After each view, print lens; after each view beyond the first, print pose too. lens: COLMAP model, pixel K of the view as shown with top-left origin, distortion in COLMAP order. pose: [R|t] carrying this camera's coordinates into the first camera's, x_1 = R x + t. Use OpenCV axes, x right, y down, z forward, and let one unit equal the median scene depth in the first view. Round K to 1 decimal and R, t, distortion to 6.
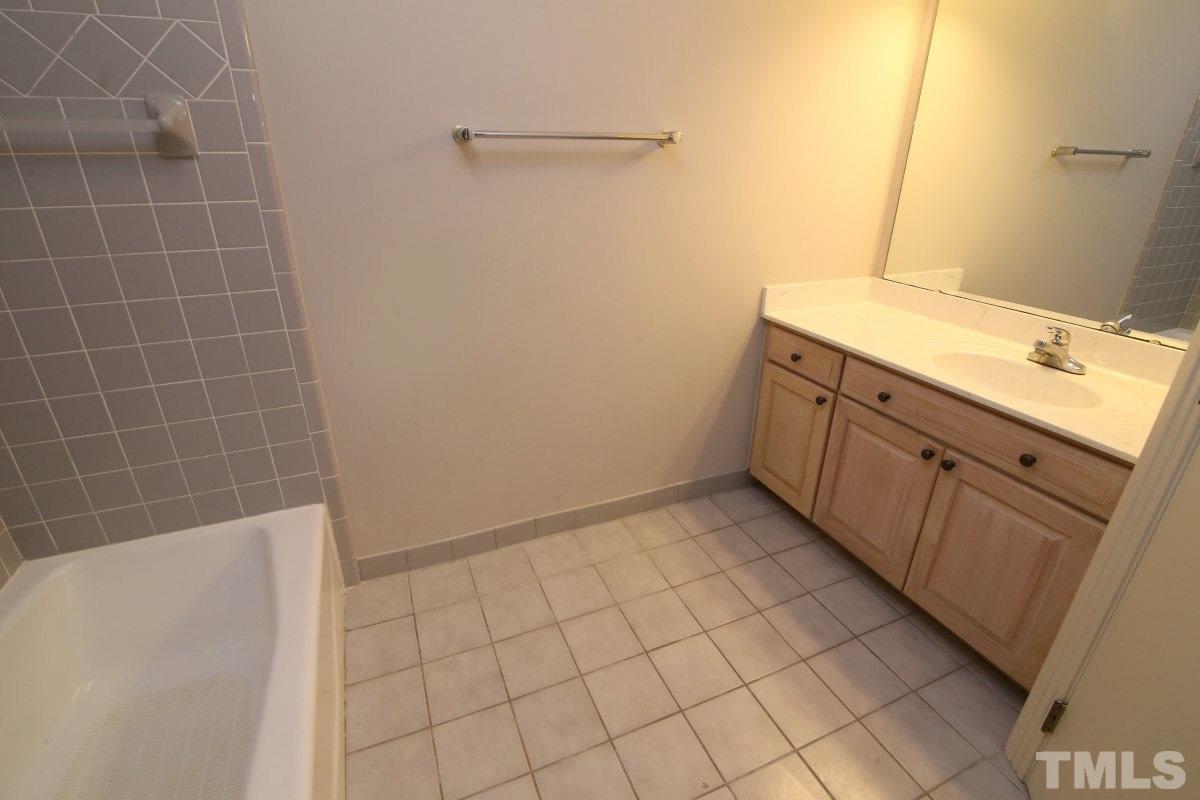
lens RADIAL K [[562.6, 0, 600.0], [0, 562.6, 400.0], [0, 0, 1]] dist [-0.001727, -0.000456]
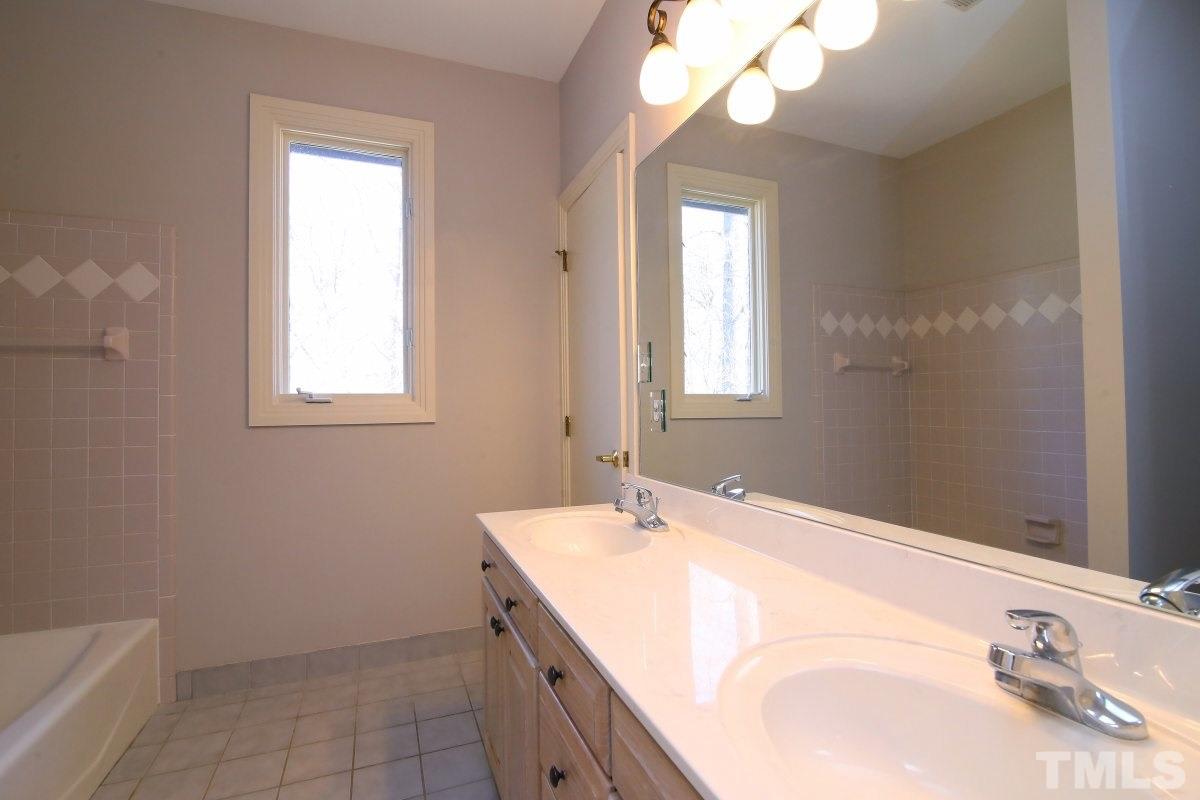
lens RADIAL K [[562.6, 0, 600.0], [0, 562.6, 400.0], [0, 0, 1]] dist [-0.001727, -0.000456]
pose [[0.998362, -0.017391, 0.054507, 0.507893], [0.038399, 0.909914, -0.413016, -0.108532], [-0.042414, 0.414433, 0.909091, 0.614556]]
